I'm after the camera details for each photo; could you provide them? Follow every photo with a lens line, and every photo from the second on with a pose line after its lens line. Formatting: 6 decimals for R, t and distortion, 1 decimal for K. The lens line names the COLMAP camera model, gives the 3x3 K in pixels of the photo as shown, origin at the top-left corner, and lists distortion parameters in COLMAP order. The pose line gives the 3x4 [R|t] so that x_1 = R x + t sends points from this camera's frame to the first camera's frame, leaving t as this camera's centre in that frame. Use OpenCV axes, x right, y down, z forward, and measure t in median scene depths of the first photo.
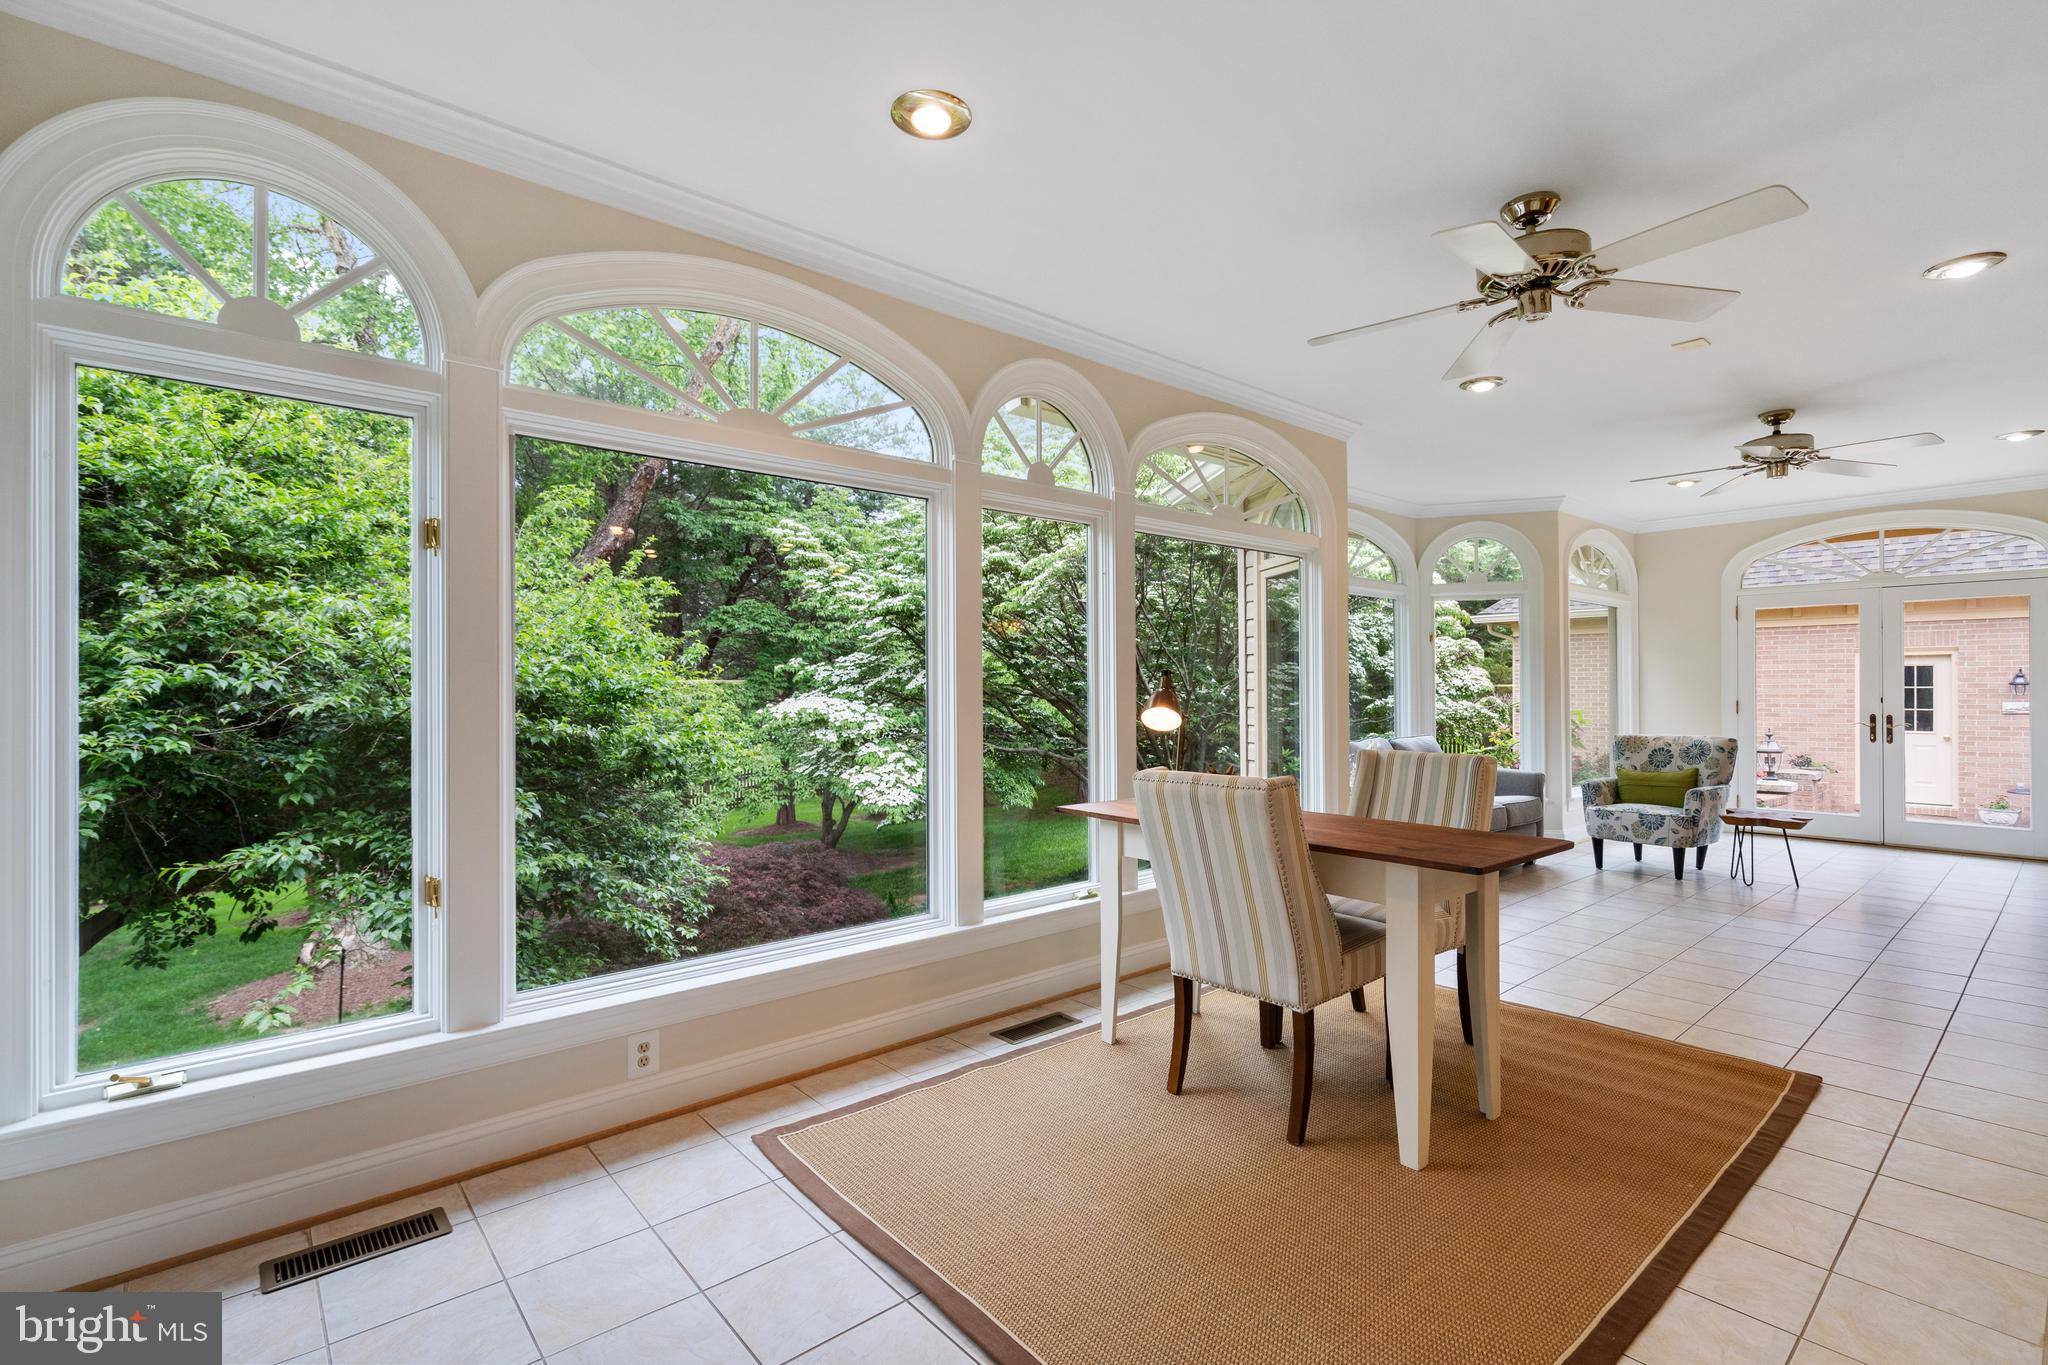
lens RADIAL K [[938.6, 0, 1024.7], [0, 938.6, 682.8], [0, 0, 1]] dist [0.002653, -0.000258]
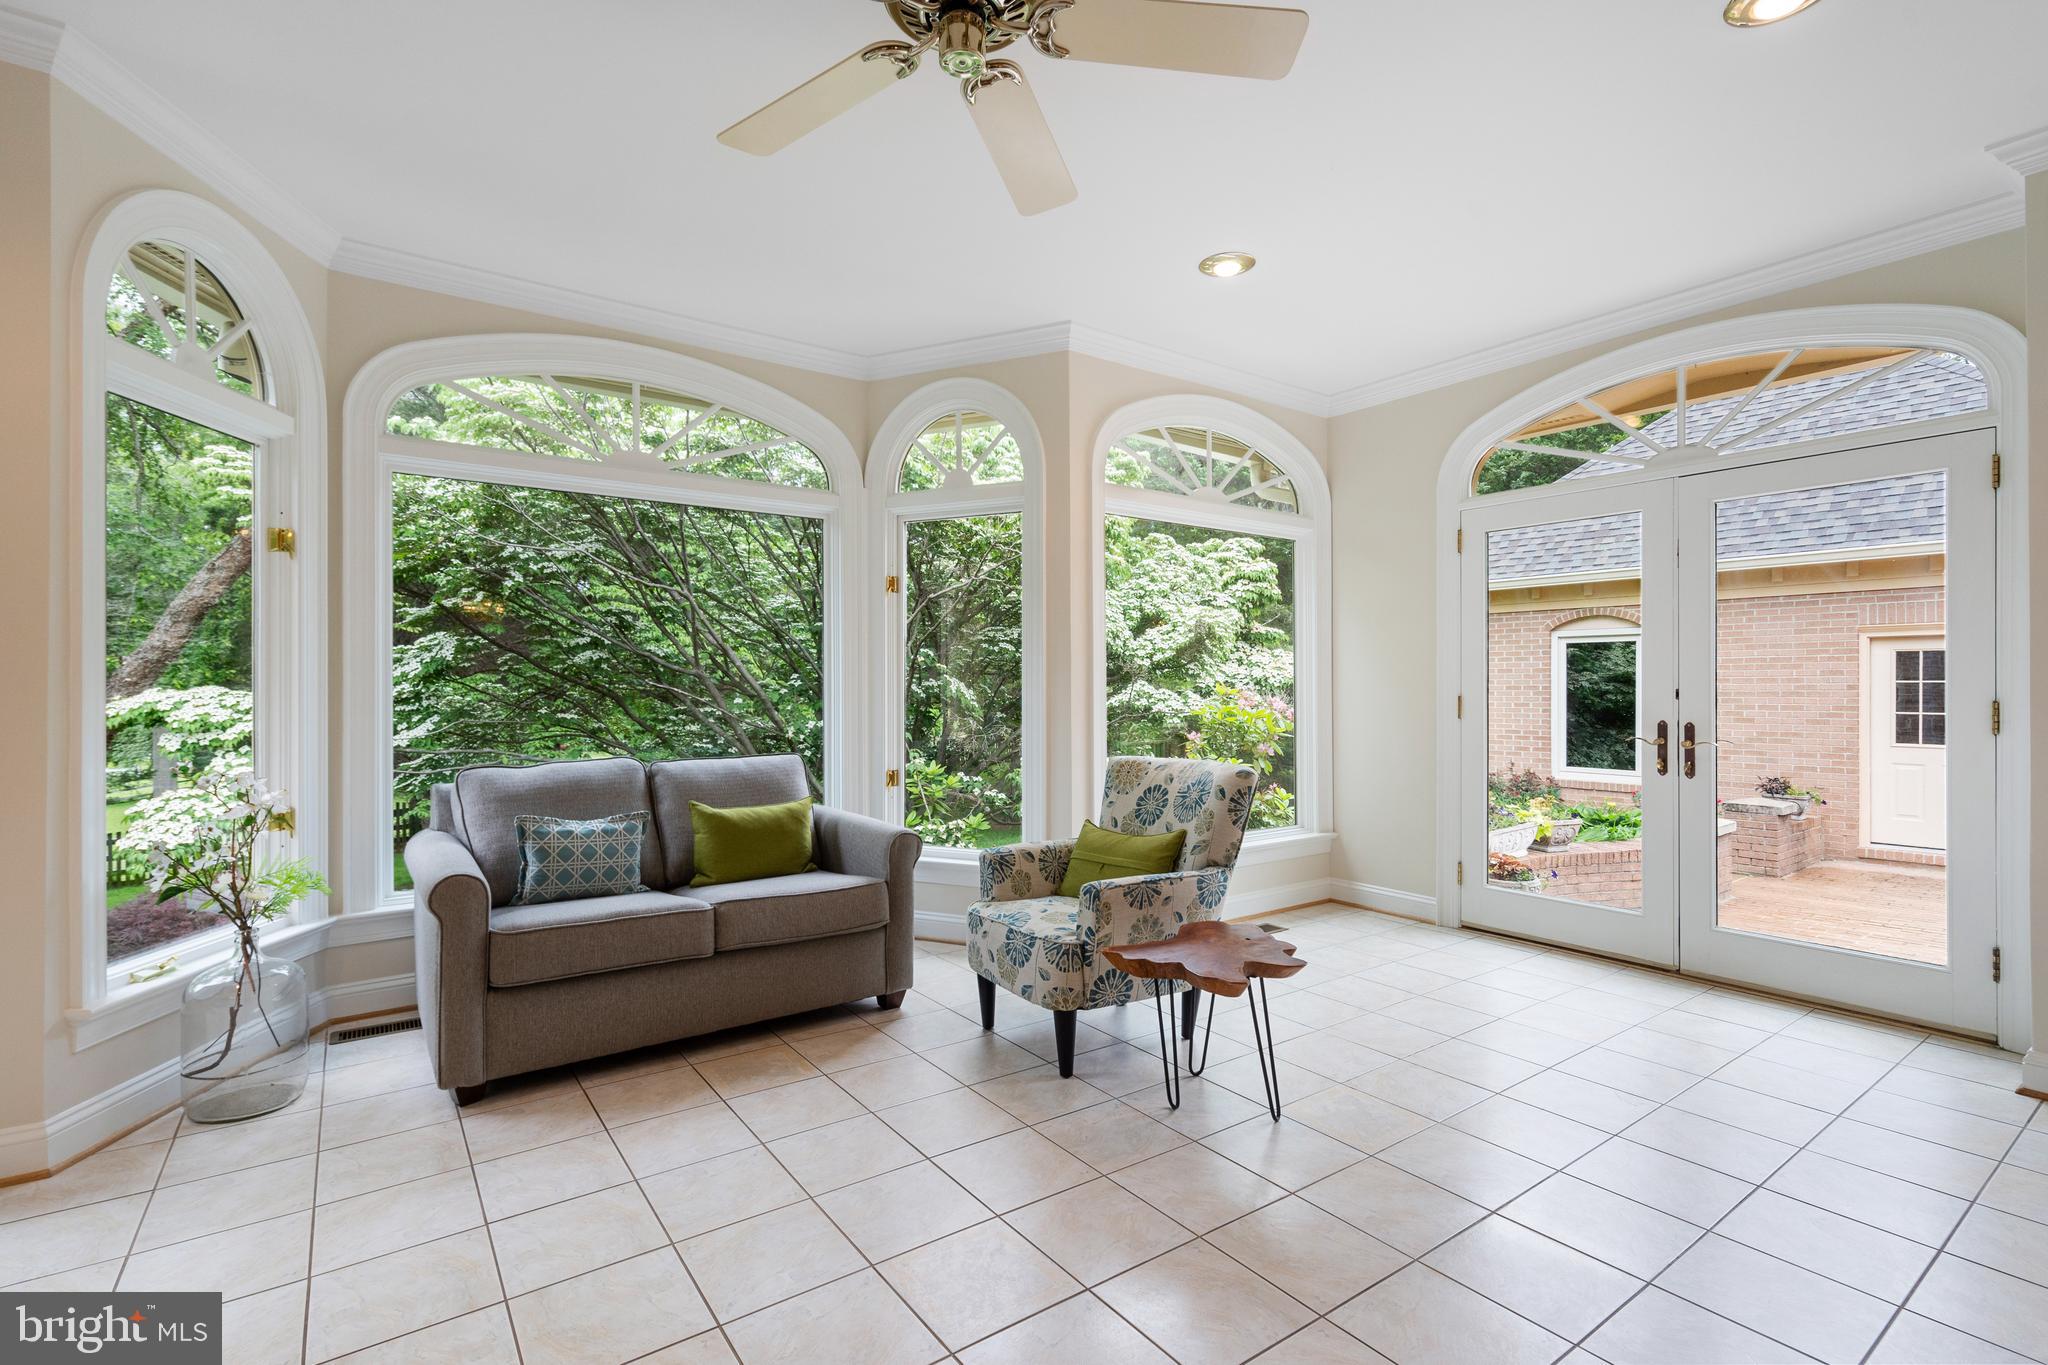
lens RADIAL K [[938.6, 0, 1023.1], [0, 938.6, 686.6], [0, 0, 1]] dist [0.002653, -0.000258]
pose [[0.995522, -0.000333, -0.094526, 0.517166], [0.000525, 0.999998, 0.002010, 0.010884], [0.094525, -0.002050, 0.995520, 0.383378]]
